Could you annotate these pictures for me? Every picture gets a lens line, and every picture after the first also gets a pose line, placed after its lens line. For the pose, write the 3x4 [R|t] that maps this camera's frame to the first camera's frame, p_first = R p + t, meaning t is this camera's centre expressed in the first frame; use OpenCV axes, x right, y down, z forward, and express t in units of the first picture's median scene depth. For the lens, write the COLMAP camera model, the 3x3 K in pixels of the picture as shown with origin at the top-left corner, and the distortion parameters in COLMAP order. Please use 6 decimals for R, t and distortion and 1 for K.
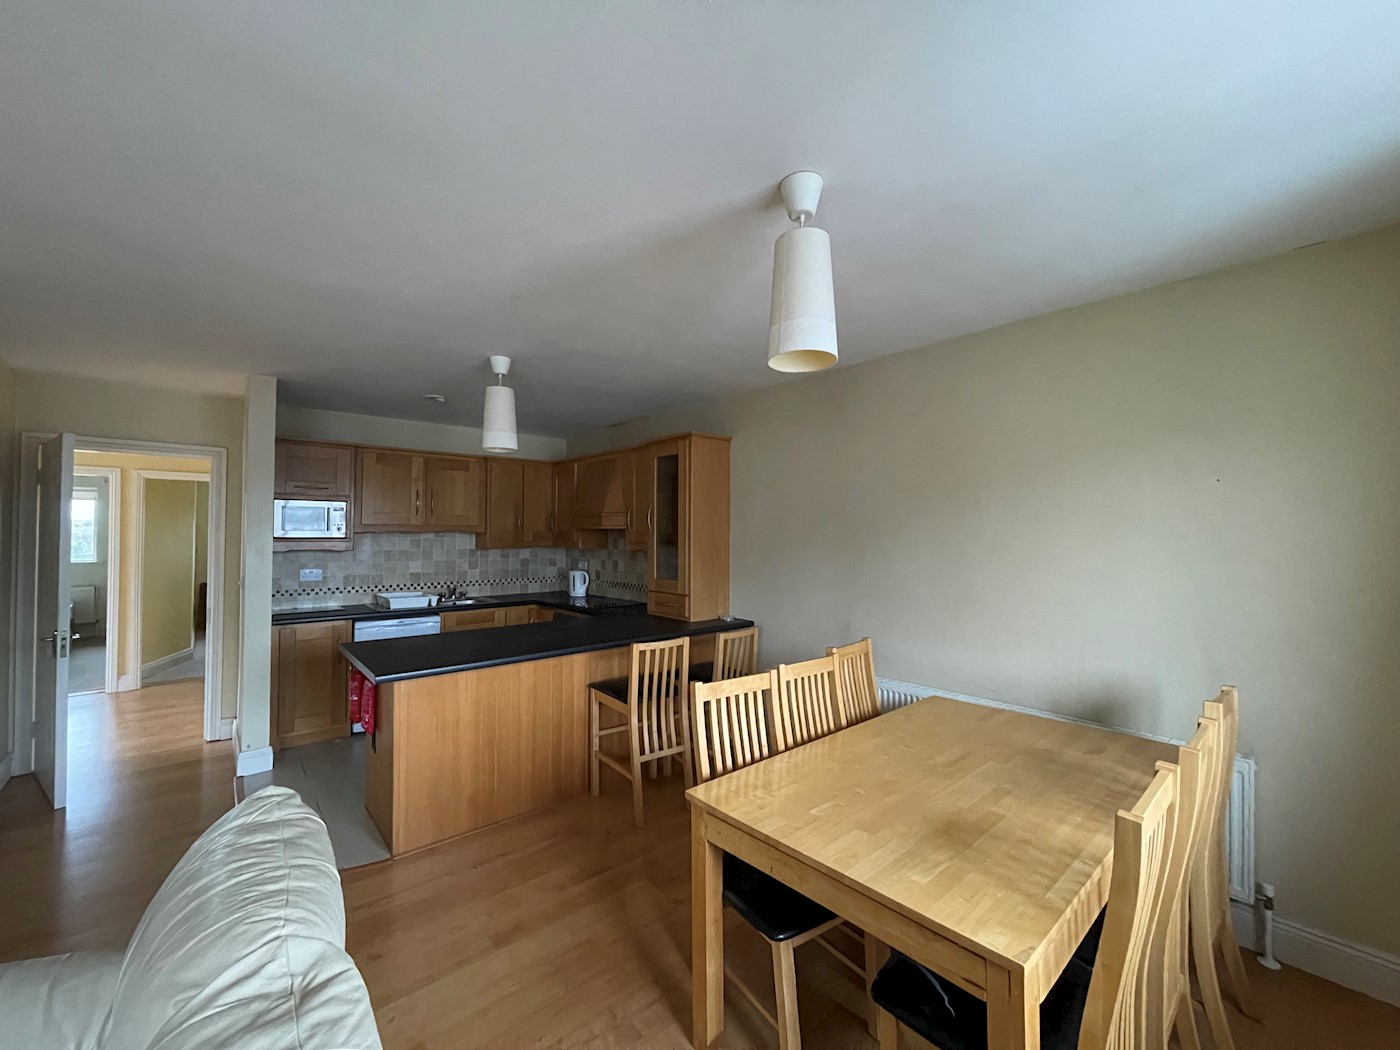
lens RADIAL K [[560.0, 0, 697.6], [0, 560.0, 527.3], [0, 0, 1]] dist [0.001692, 0.000196]
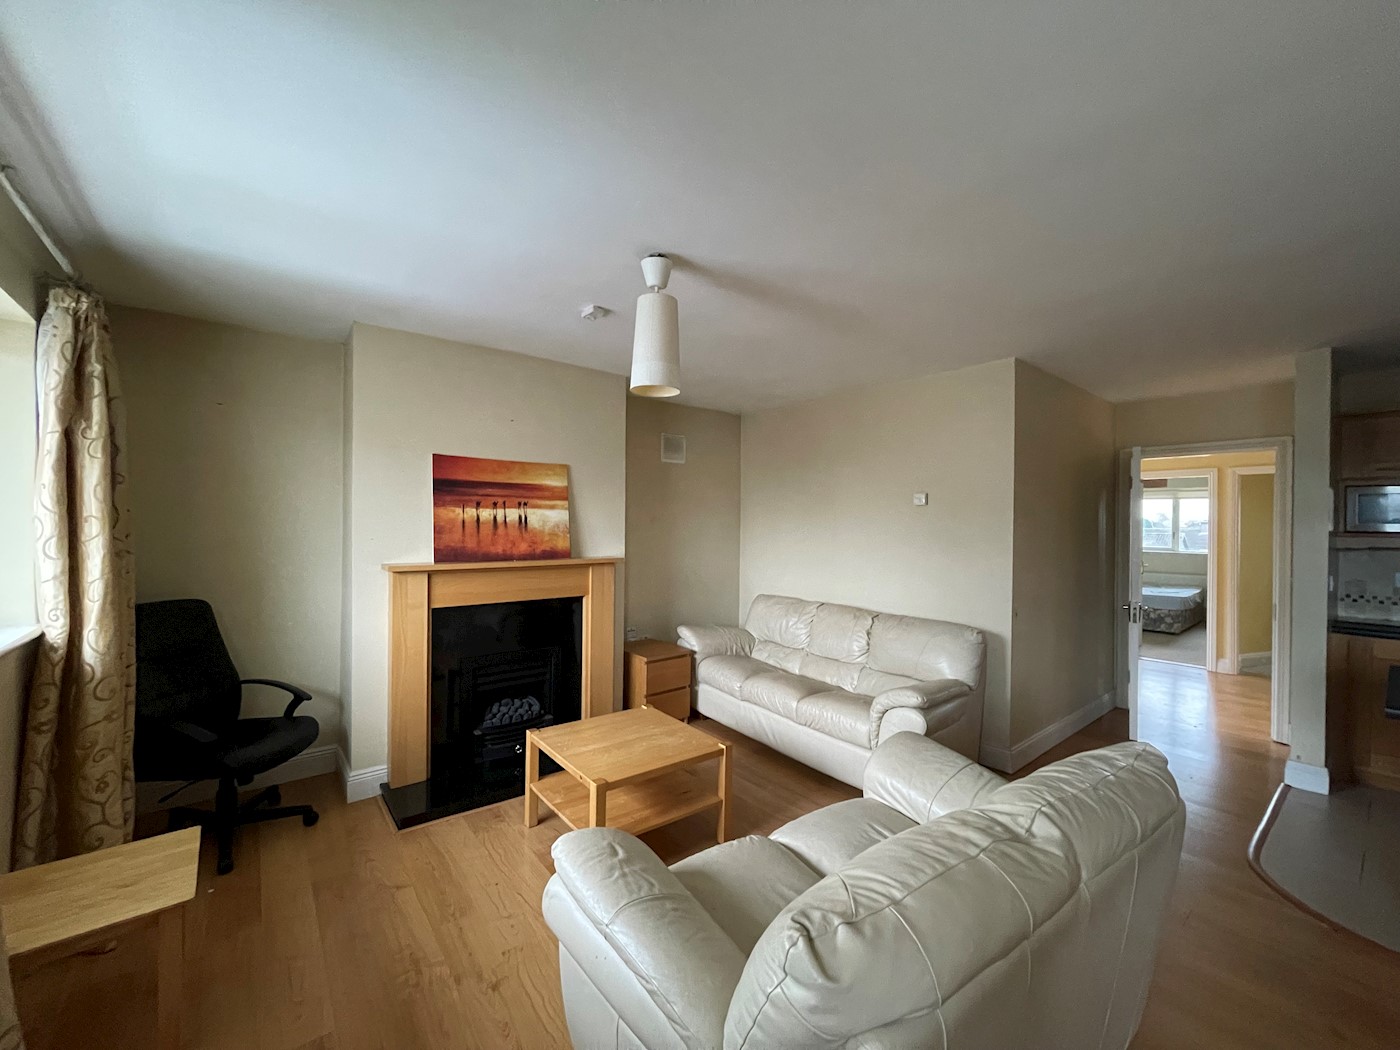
lens RADIAL K [[560.0, 0, 697.6], [0, 560.0, 526.3], [0, 0, 1]] dist [0.001692, 0.000196]
pose [[-0.045370, -0.001282, -0.998969, 0.142523], [0.005051, 0.999986, -0.001513, 0.006249], [0.998957, -0.005114, -0.045363, 0.048618]]
